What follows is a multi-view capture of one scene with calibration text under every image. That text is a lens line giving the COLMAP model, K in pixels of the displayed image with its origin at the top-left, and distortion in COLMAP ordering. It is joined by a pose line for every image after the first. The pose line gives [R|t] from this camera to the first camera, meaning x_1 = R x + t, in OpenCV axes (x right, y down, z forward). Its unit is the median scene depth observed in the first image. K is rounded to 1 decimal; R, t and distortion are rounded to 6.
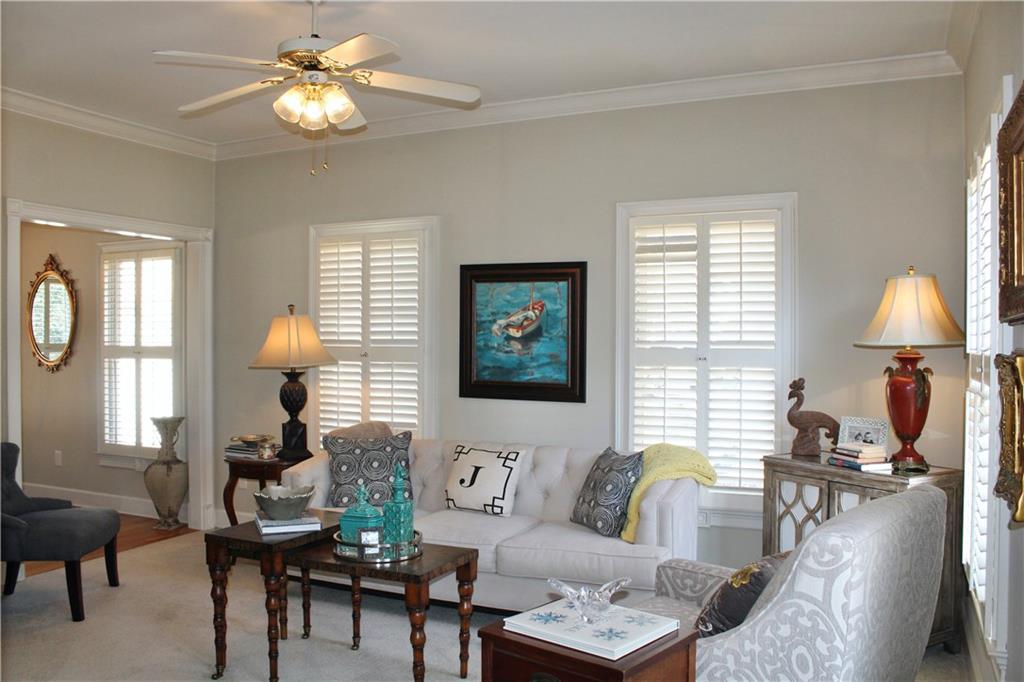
lens RADIAL K [[849.3, 0, 512.0], [0, 849.3, 341.0], [0, 0, 1]] dist [-0.171494, 0.157456]
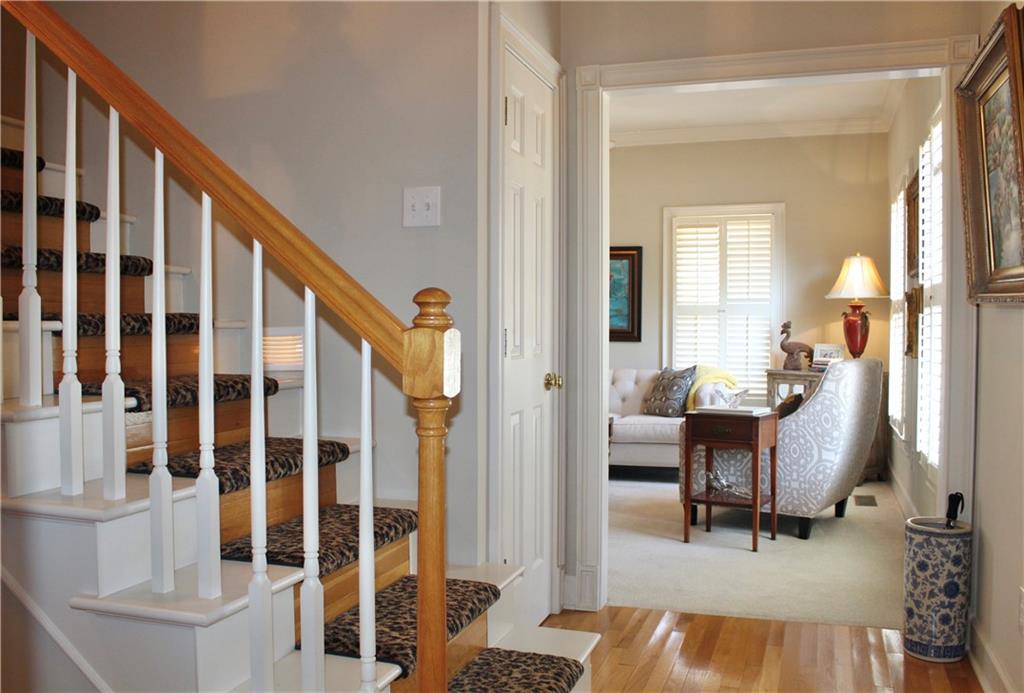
lens RADIAL K [[938.5, 0, 512.0], [0, 938.5, 346.5], [0, 0, 1]] dist [-0.091495, 0.001621]
pose [[0.992178, -0.001990, 0.124815, -0.404257], [-0.000027, 0.999870, 0.016150, 0.064829], [-0.124831, -0.016027, 0.992049, -0.705889]]
